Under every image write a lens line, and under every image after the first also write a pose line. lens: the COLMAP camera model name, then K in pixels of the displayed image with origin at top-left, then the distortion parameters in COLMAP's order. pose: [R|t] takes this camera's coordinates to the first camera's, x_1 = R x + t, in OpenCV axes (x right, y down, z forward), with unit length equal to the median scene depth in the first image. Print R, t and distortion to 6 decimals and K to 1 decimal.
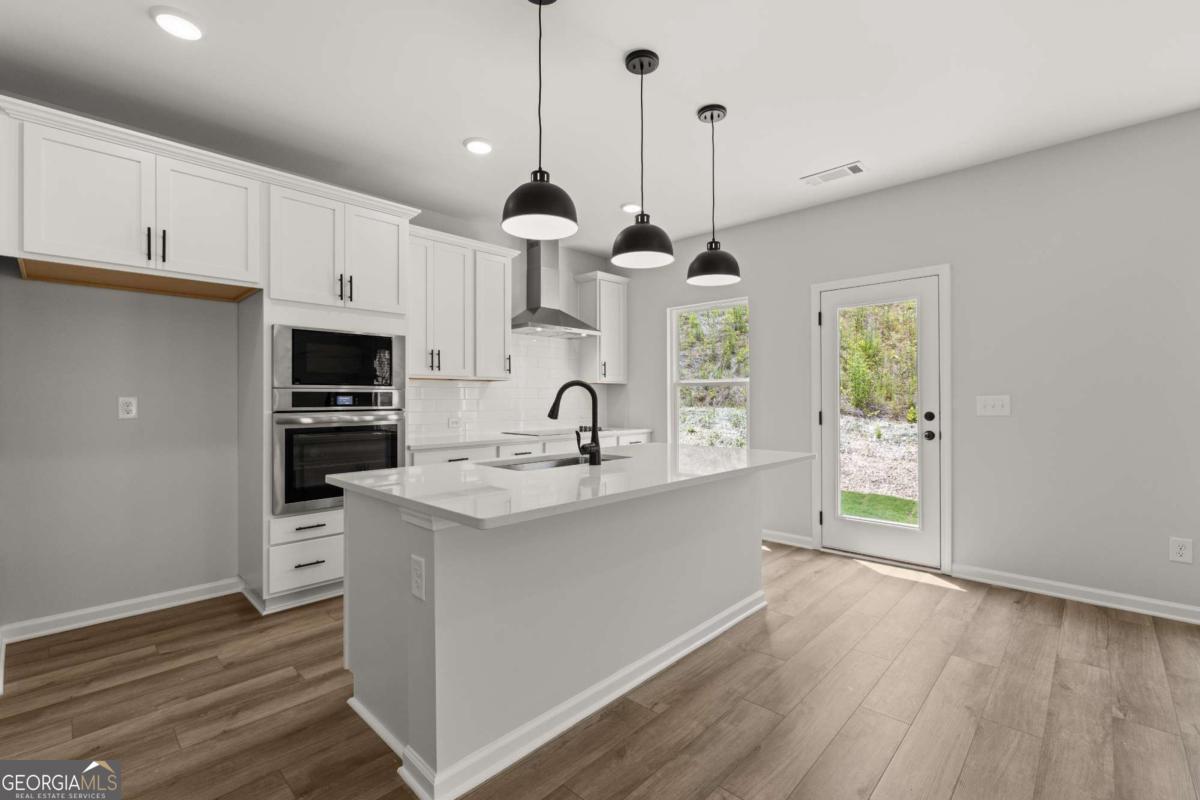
lens RADIAL K [[515.9, 0, 602.7], [0, 515.9, 397.8], [0, 0, 1]] dist [-0.007429, 0.000872]
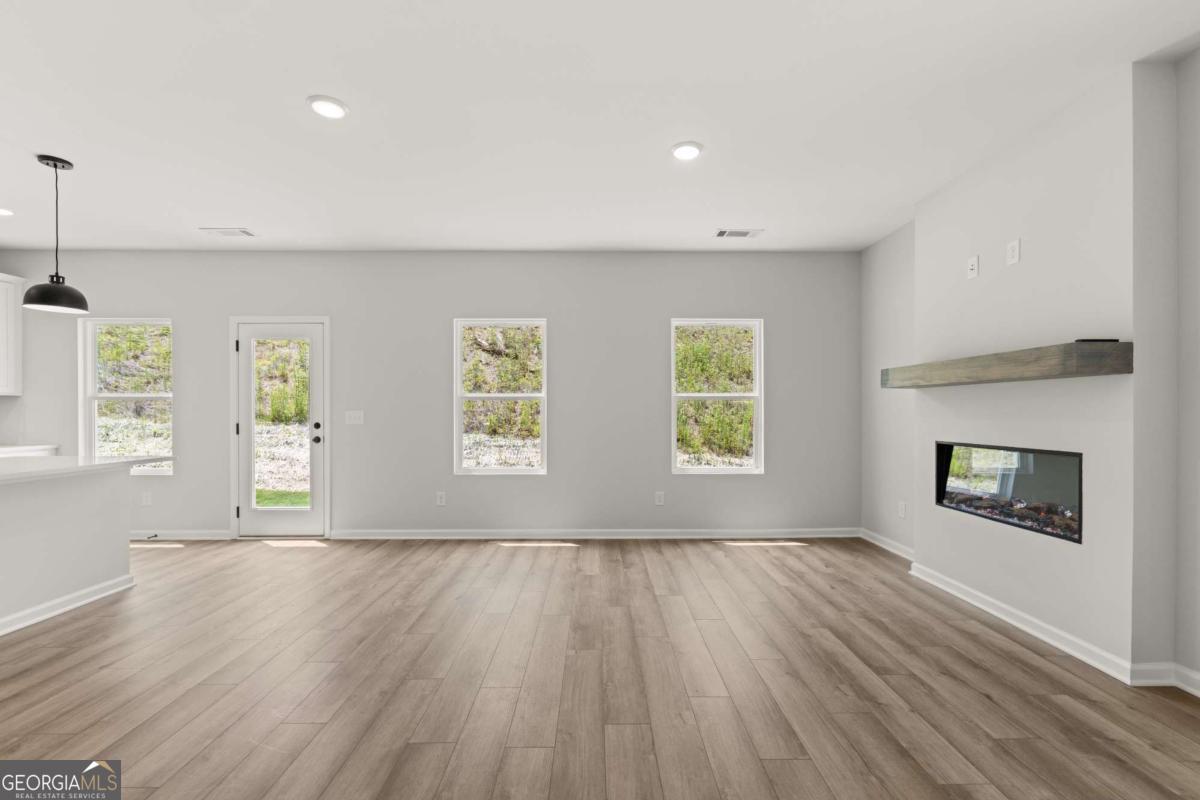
lens RADIAL K [[515.9, 0, 605.6], [0, 515.9, 412.7], [0, 0, 1]] dist [-0.007429, 0.000872]
pose [[0.717508, 0.000489, 0.696550, 0.275145], [-0.002004, 0.999997, 0.001362, -0.002221], [-0.696548, -0.002373, 0.717507, -0.612563]]
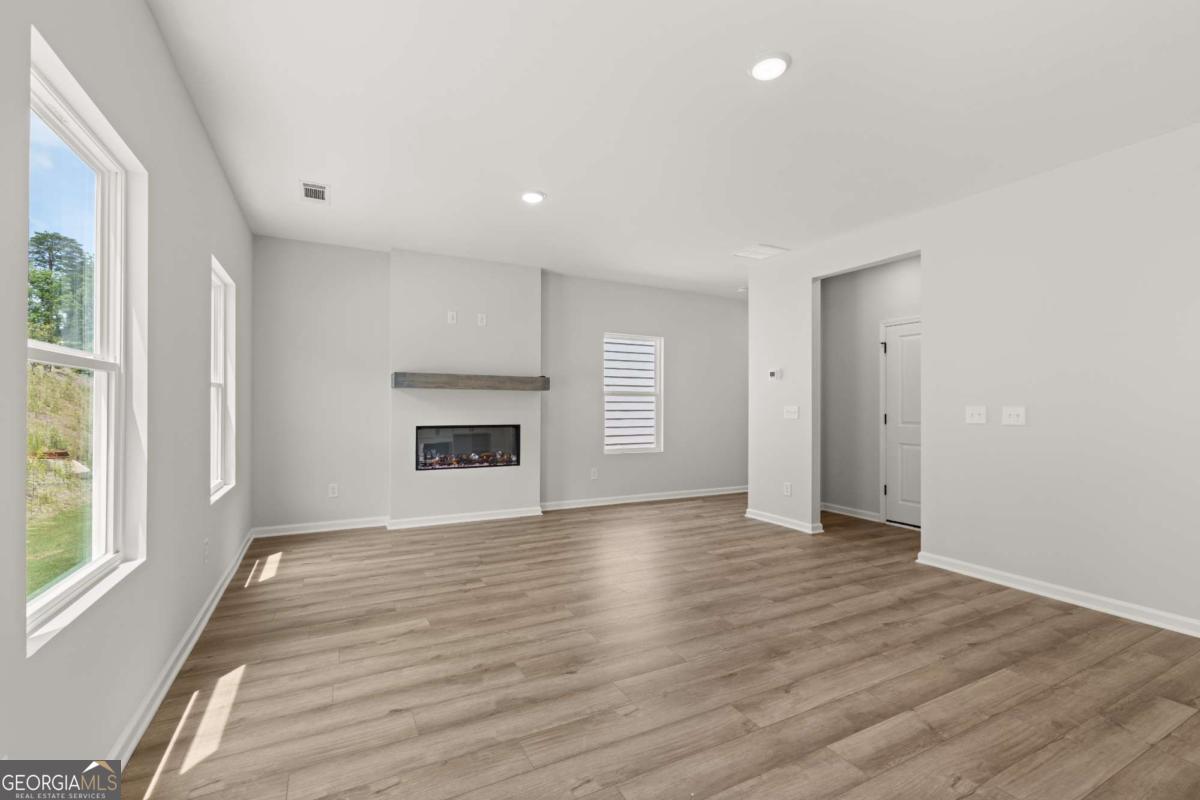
lens RADIAL K [[515.9, 0, 594.1], [0, 515.9, 402.2], [0, 0, 1]] dist [-0.007429, 0.000872]
pose [[-0.940856, 0.000277, 0.338807, 0.523741], [-0.003596, 0.999935, -0.010805, 0.001106], [-0.338788, -0.011384, -0.940794, 1.115460]]
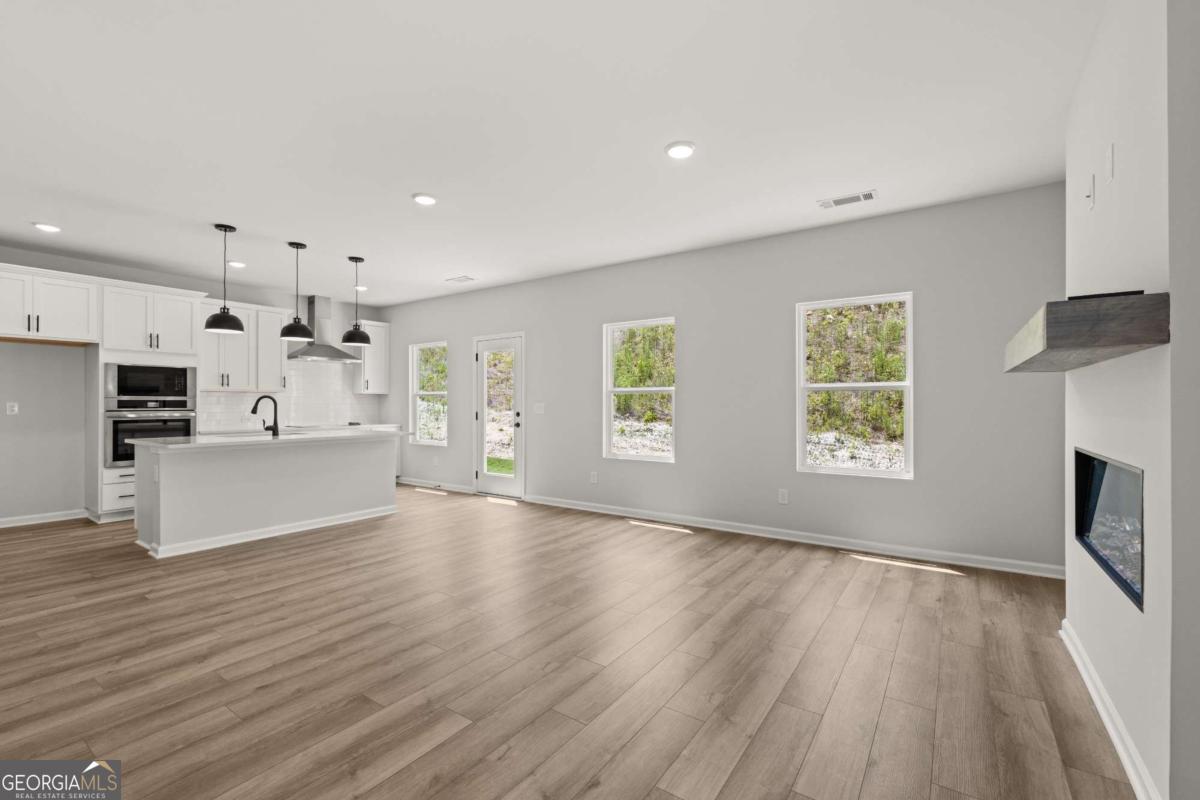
lens RADIAL K [[515.9, 0, 602.8], [0, 515.9, 402.4], [0, 0, 1]] dist [-0.007429, 0.000872]
pose [[0.988743, 0.002942, 0.149593, 0.780287], [-0.002680, 0.999994, -0.001956, -0.004142], [-0.149598, 0.001534, 0.988746, -0.994672]]
